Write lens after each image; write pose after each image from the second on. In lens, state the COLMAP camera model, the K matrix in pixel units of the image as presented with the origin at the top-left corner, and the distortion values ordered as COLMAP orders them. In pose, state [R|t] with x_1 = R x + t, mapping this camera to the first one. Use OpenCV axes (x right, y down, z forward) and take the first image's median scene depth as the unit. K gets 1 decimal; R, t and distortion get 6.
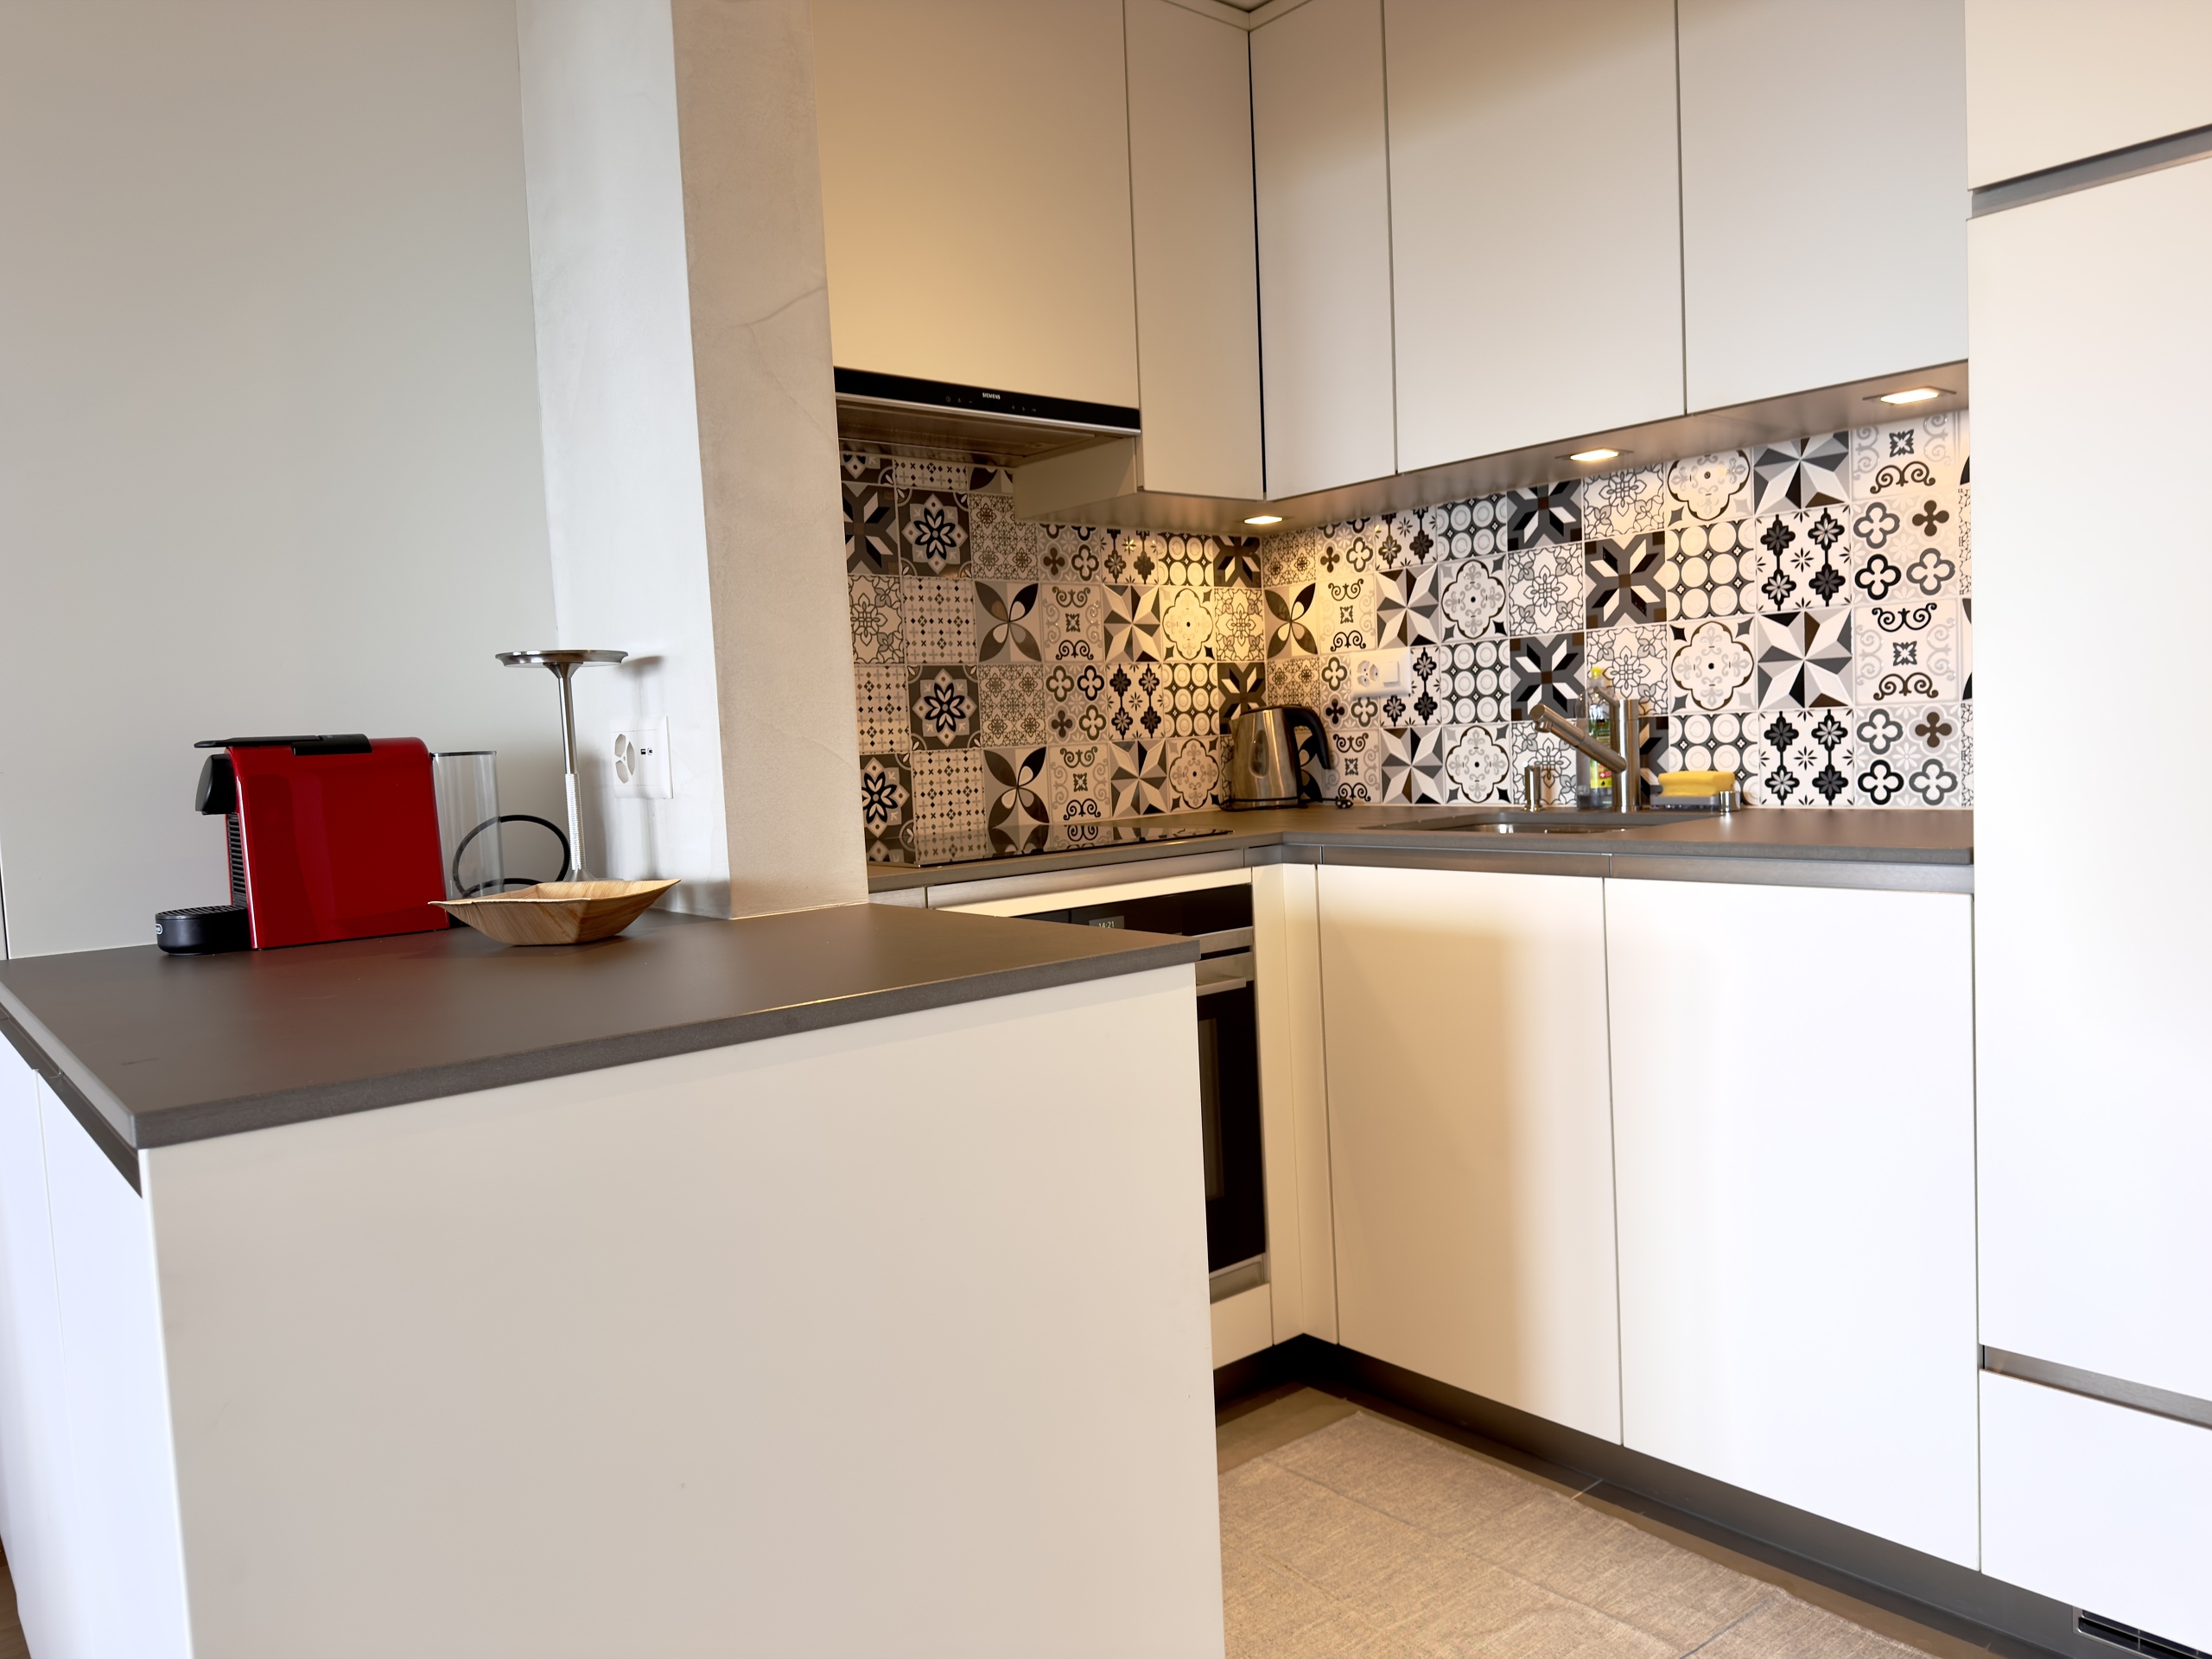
lens RADIAL K [[1562.6, 0, 1106.3], [0, 1562.6, 841.7], [0, 0, 1]] dist [0.030516, -0.127387]
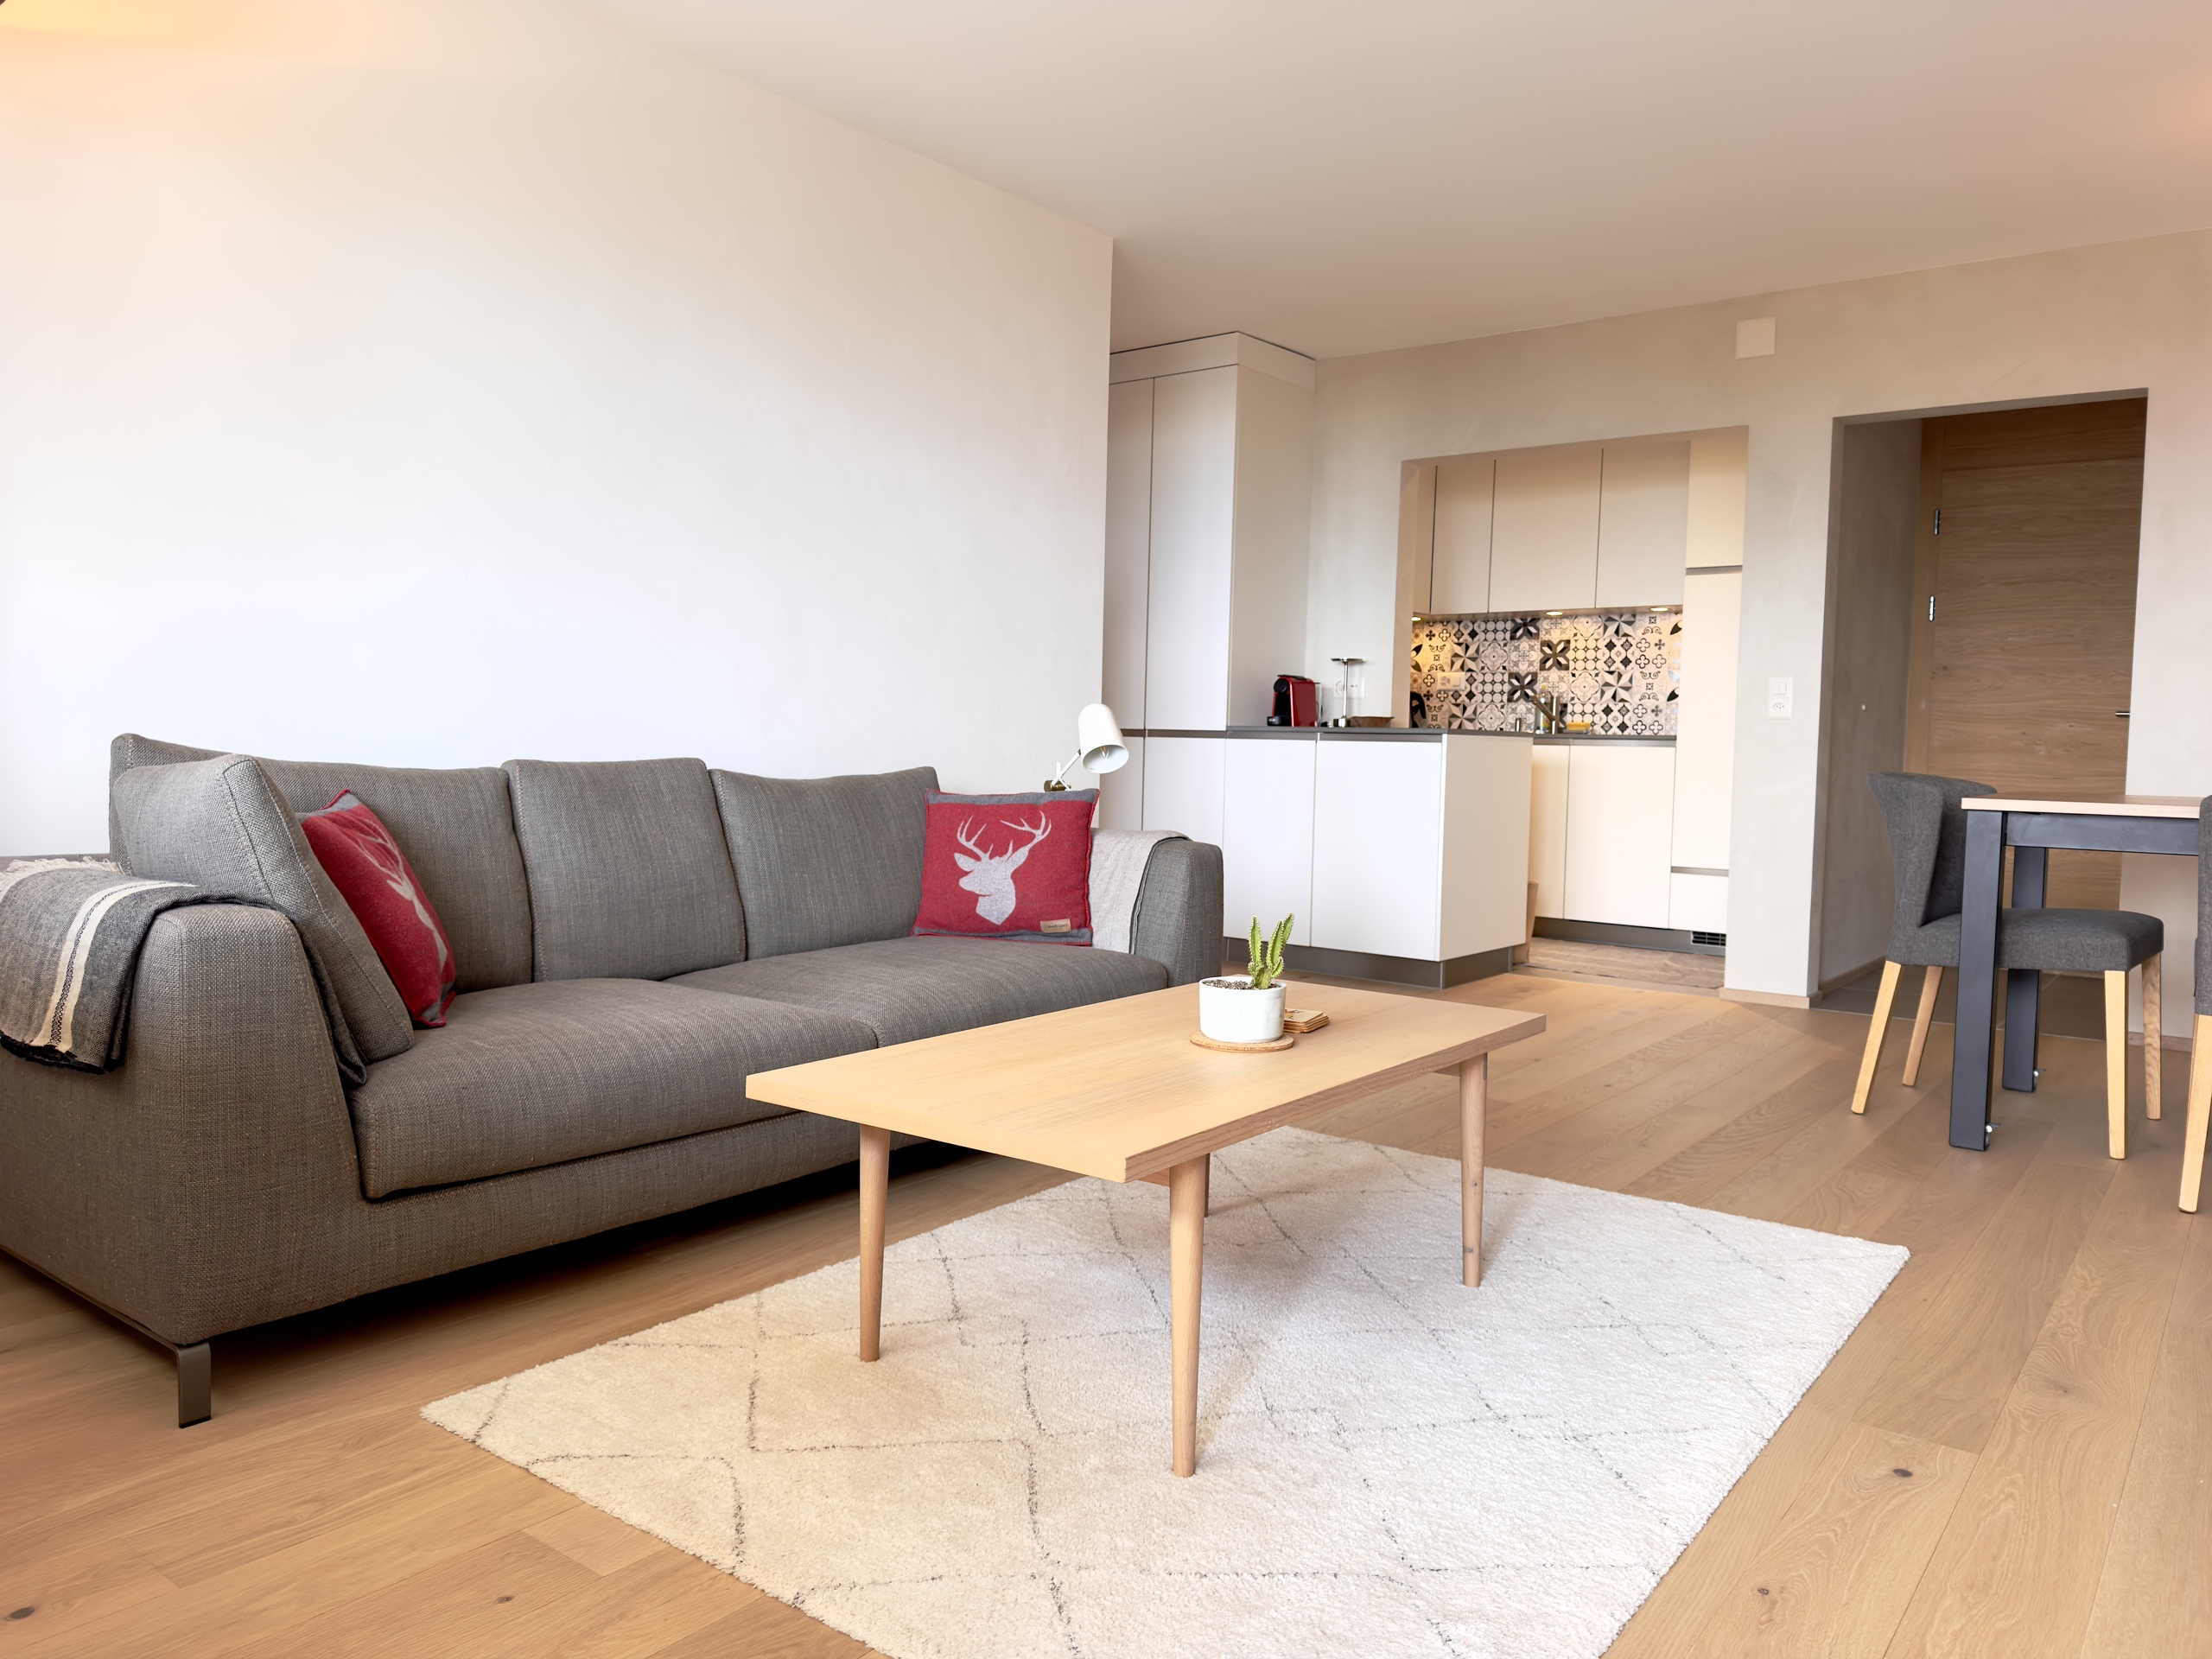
lens RADIAL K [[1550.9, 0, 1106.0], [0, 1550.9, 829.5], [0, 0, 1]] dist [0.047935, -0.051336]
pose [[0.977332, 0.054052, 0.204698, -1.003712], [-0.051857, 0.998525, -0.016076, 0.232300], [-0.205265, 0.005096, 0.978693, -1.565299]]
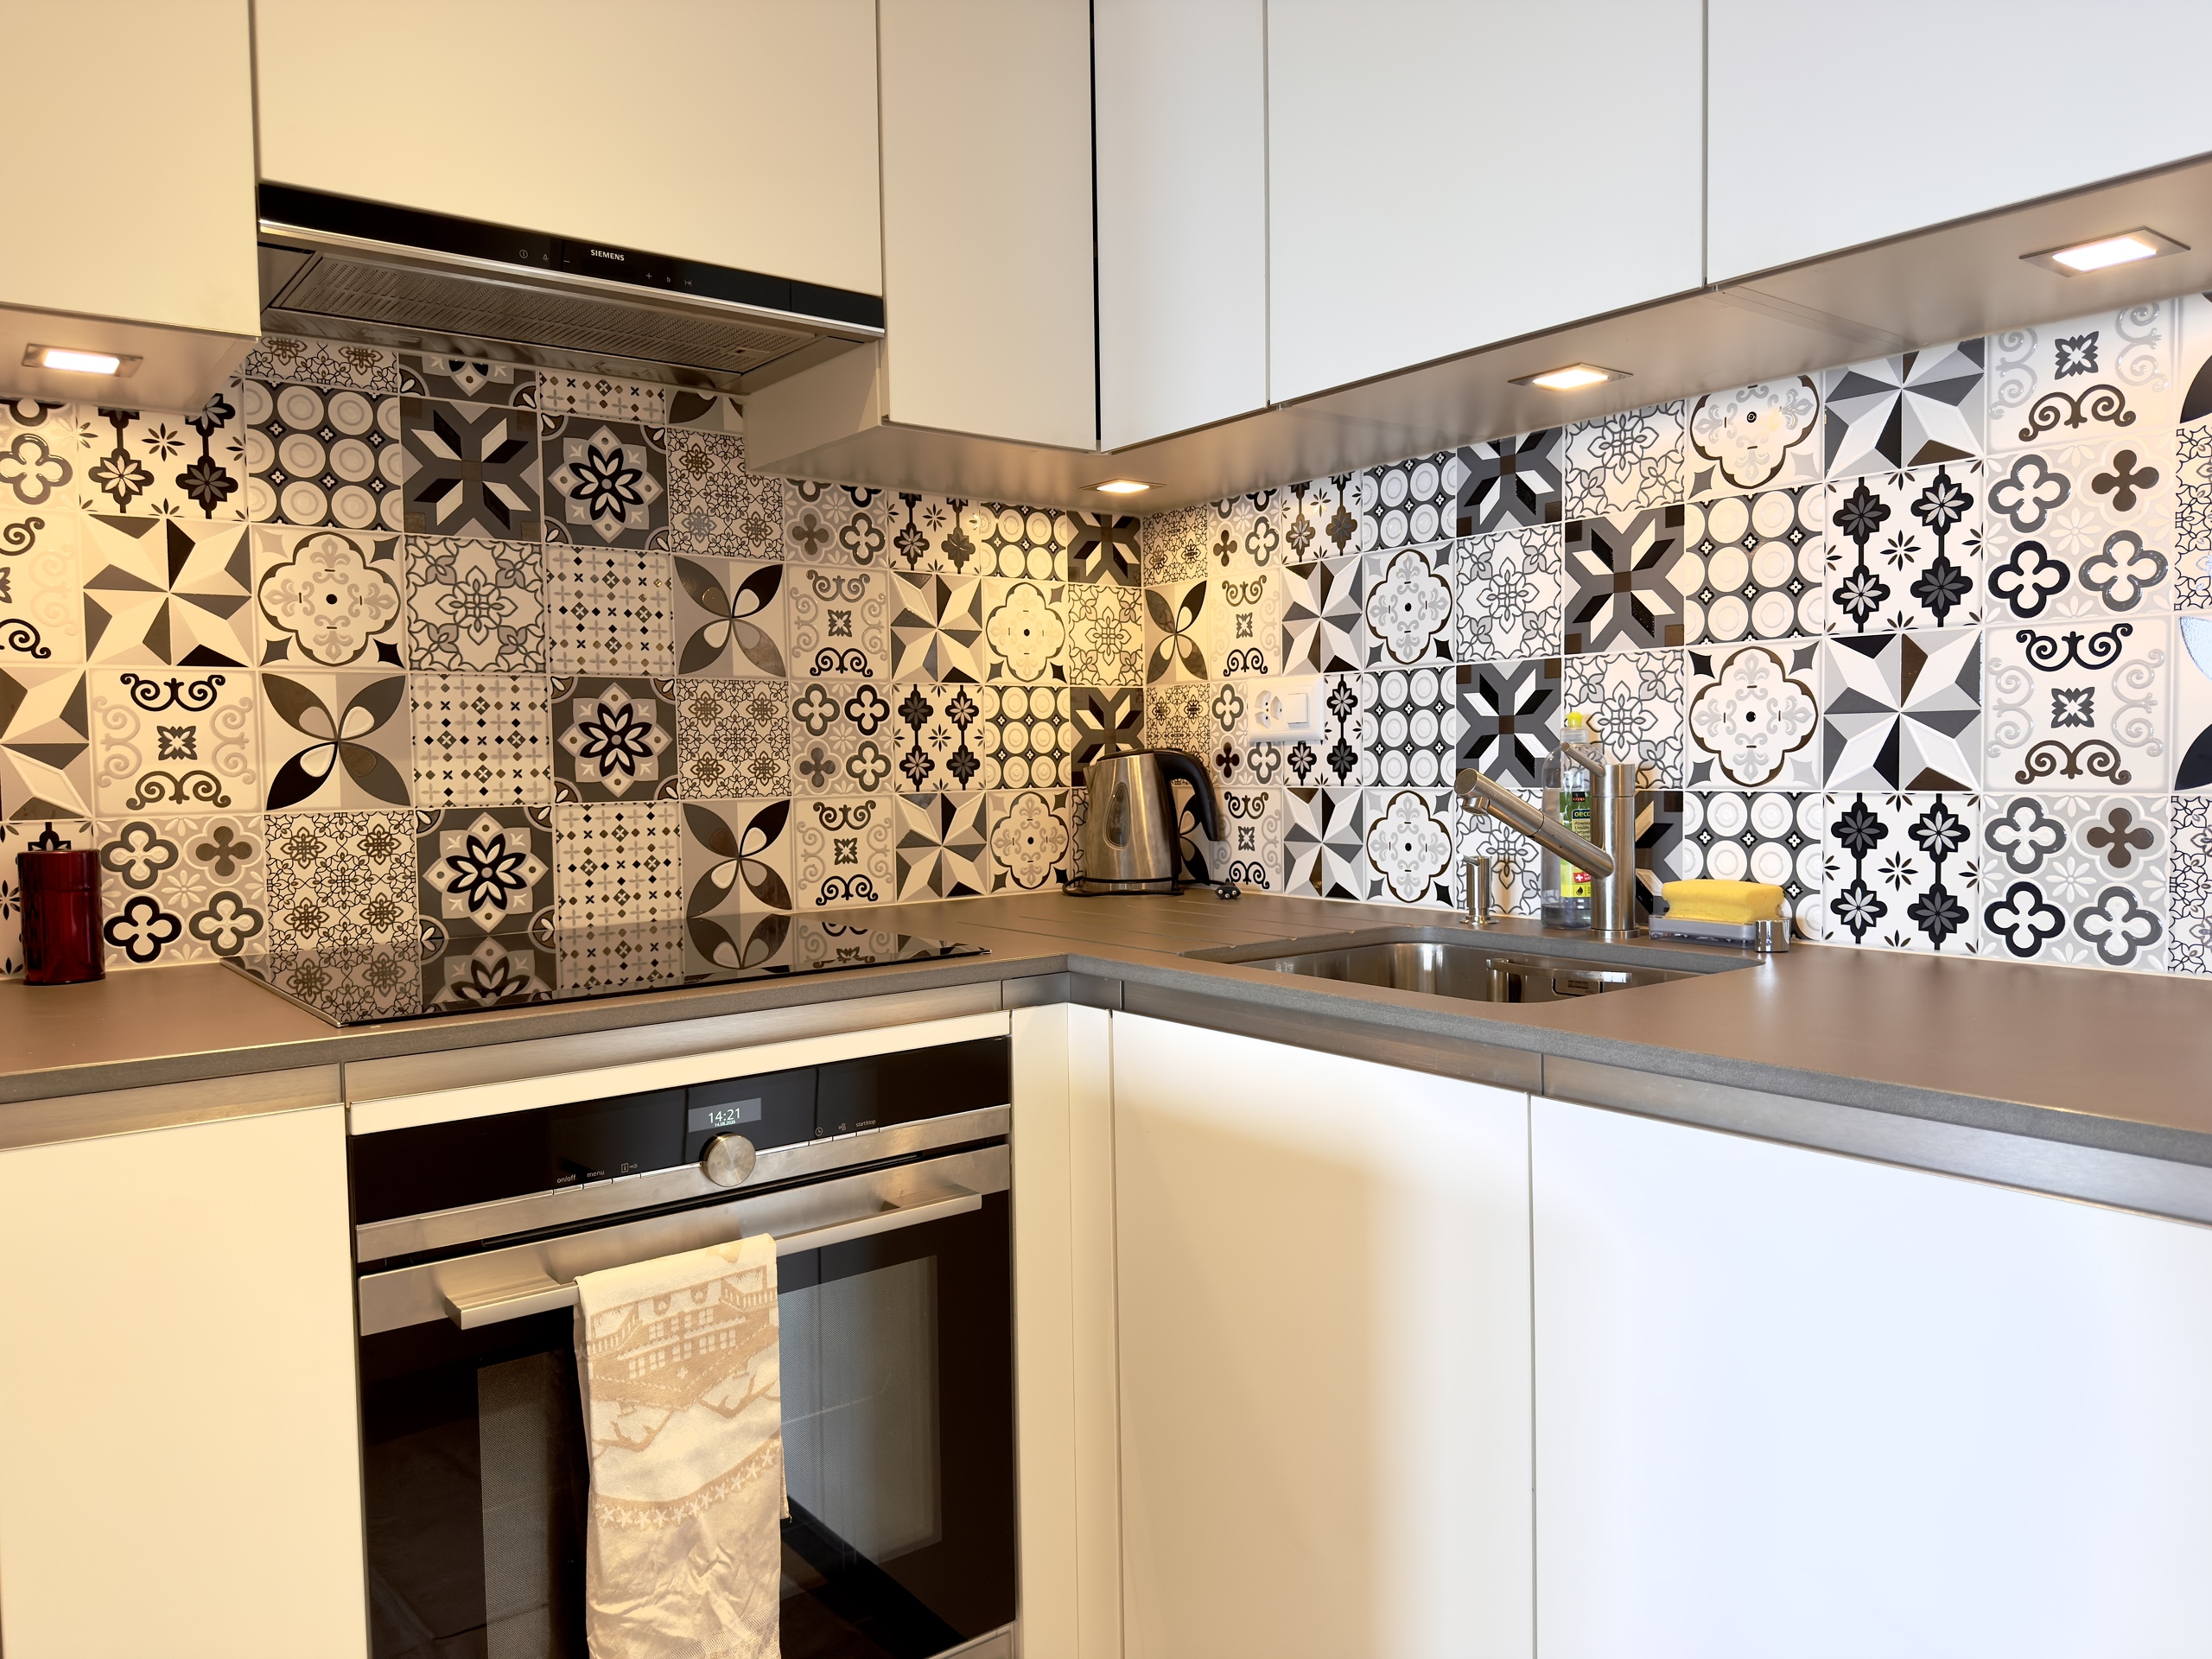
lens RADIAL K [[1538.7, 0, 1149.1], [0, 1538.7, 829.3], [0, 0, 1]] dist [0.001329, -0.050961]
pose [[0.999335, 0.033280, -0.014868, 0.141951], [-0.033575, 0.999234, -0.020091, -0.042425], [0.014188, 0.020577, 0.999688, 0.345755]]
